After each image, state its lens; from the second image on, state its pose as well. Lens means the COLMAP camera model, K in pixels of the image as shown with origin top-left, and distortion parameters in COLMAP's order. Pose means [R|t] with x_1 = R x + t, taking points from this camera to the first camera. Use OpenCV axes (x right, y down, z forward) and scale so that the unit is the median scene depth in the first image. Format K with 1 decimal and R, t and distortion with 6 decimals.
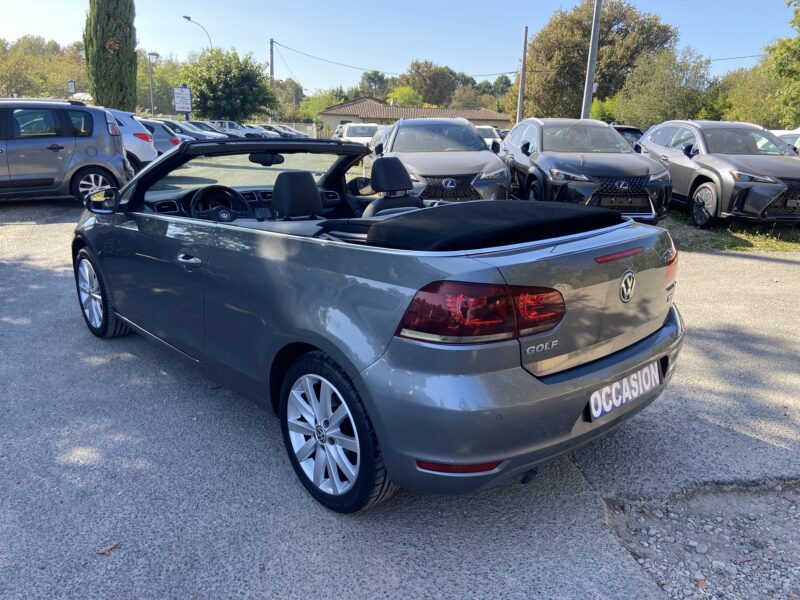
lens RADIAL K [[595.6, 0, 406.7], [0, 595.6, 304.5], [0, 0, 1]] dist [0.117562, -0.145627]
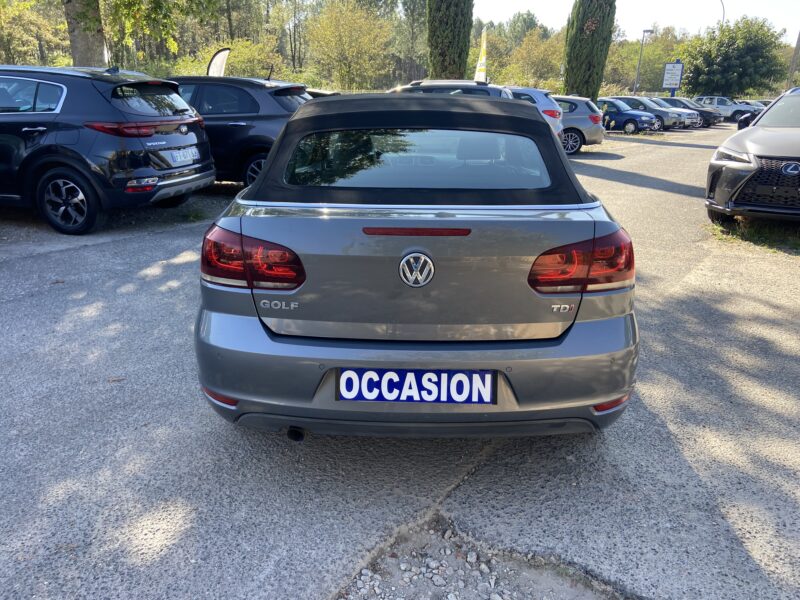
lens RADIAL K [[595.6, 0, 406.7], [0, 595.6, 304.5], [0, 0, 1]] dist [0.117562, -0.145627]
pose [[0.719122, 0.214002, -0.661110, 0.756691], [-0.193139, 0.975464, 0.105672, -0.055044], [0.667503, 0.051695, 0.742810, 0.290336]]
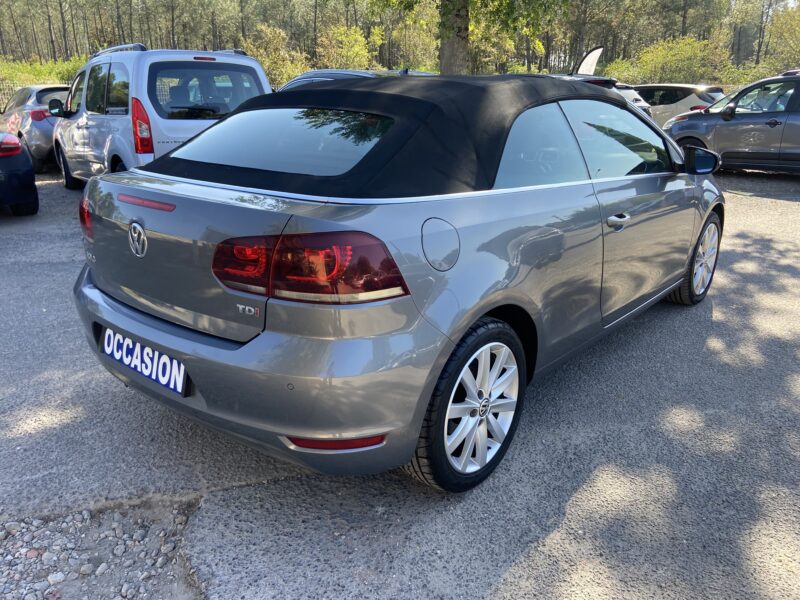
lens RADIAL K [[595.6, 0, 406.7], [0, 595.6, 304.5], [0, 0, 1]] dist [0.117562, -0.145627]
pose [[0.127874, 0.302774, -0.944445, 1.022073], [-0.279046, 0.924778, 0.258687, -0.222890], [0.951725, 0.230464, 0.202743, 0.983113]]
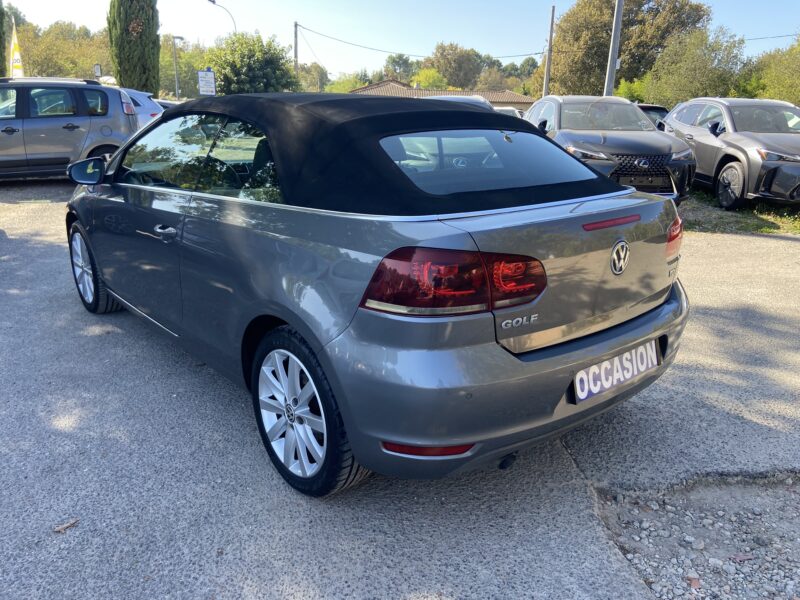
lens RADIAL K [[597.4, 0, 404.1], [0, 597.4, 300.2], [0, 0, 1]] dist [0.108657, -0.133266]
pose [[0.999038, 0.011833, -0.042228, 0.064111], [-0.011139, 0.999799, 0.016648, 0.018945], [0.042417, -0.016161, 0.998969, 0.058380]]
